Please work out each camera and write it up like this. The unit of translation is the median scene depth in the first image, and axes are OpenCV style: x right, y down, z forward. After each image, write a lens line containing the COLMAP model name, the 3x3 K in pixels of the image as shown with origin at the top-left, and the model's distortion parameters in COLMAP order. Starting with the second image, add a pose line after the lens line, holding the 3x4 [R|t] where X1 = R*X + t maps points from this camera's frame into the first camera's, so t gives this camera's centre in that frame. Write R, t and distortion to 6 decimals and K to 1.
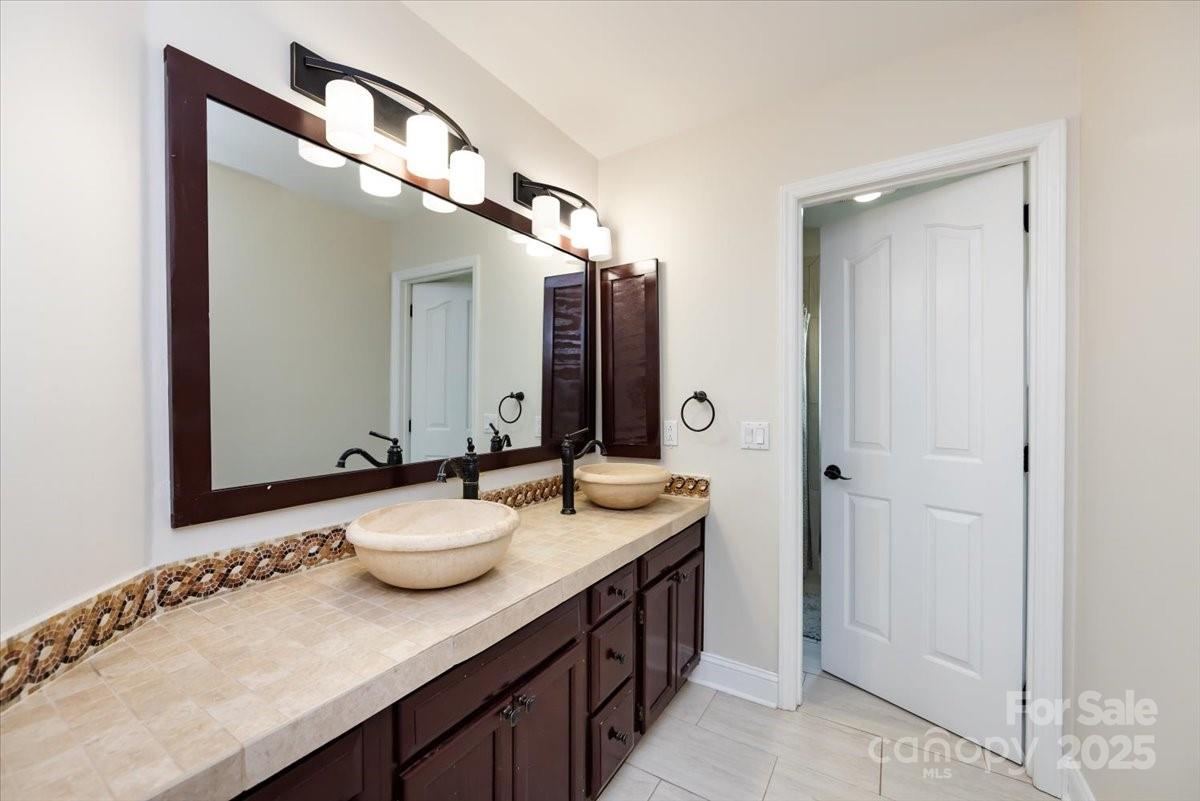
lens RADIAL K [[470.0, 0, 598.1], [0, 470.0, 402.0], [0, 0, 1]] dist [-0.002701, -0.000487]
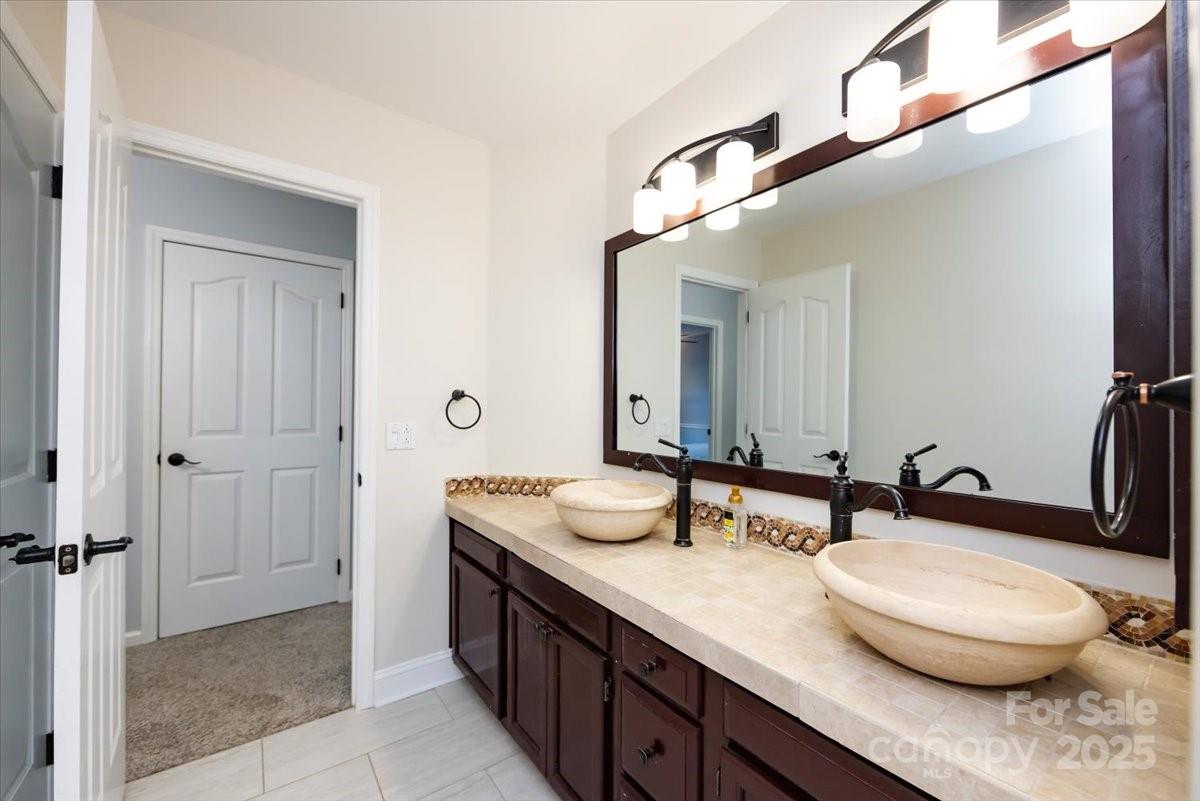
lens RADIAL K [[470.0, 0, 598.1], [0, 470.0, 402.0], [0, 0, 1]] dist [-0.002701, -0.000487]
pose [[-0.354703, -0.002387, -0.934976, 0.736308], [-0.010137, 0.999948, 0.001293, -0.010244], [0.934924, 0.009936, -0.354709, 1.132872]]
